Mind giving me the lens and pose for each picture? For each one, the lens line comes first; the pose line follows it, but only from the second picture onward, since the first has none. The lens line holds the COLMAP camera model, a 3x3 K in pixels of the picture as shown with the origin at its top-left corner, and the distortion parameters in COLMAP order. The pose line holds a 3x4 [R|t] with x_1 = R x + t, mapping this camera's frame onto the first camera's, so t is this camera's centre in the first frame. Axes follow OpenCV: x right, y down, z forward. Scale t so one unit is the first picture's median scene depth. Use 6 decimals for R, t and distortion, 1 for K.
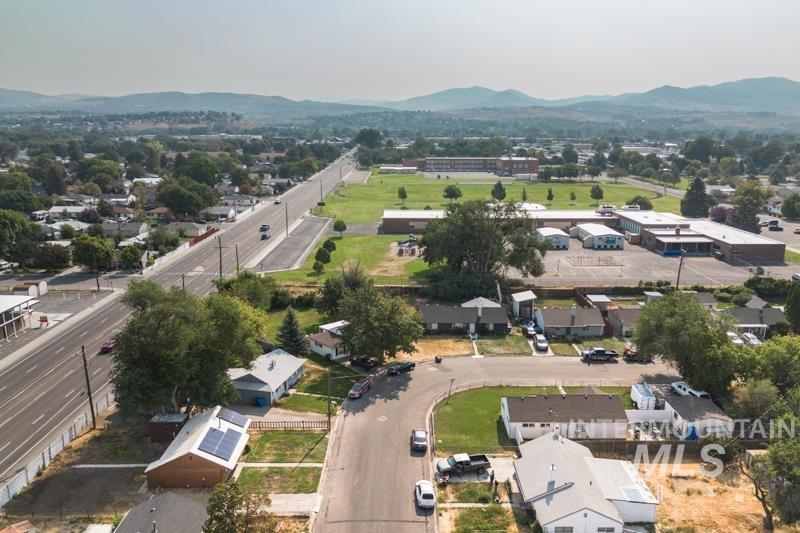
lens RADIAL K [[617.0, 0, 400.0], [0, 617.0, 229.7], [0, 0, 1]] dist [0.050468, -0.054365]
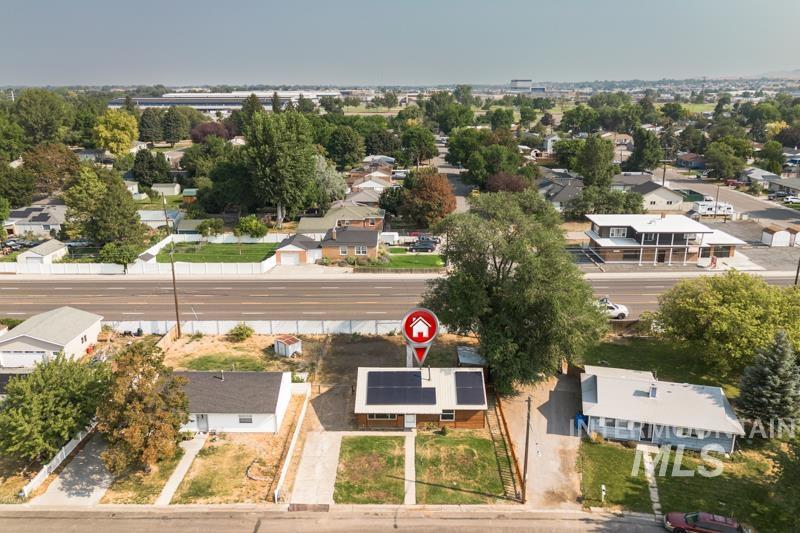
lens RADIAL K [[593.6, 0, 390.1], [0, 593.6, 265.5], [0, 0, 1]] dist [0.024852, -0.001261]
pose [[-0.035959, 0.274886, -0.960804, 0.357013], [-0.148962, 0.949211, 0.277144, -0.015430], [0.988189, 0.153089, 0.006814, 0.852341]]
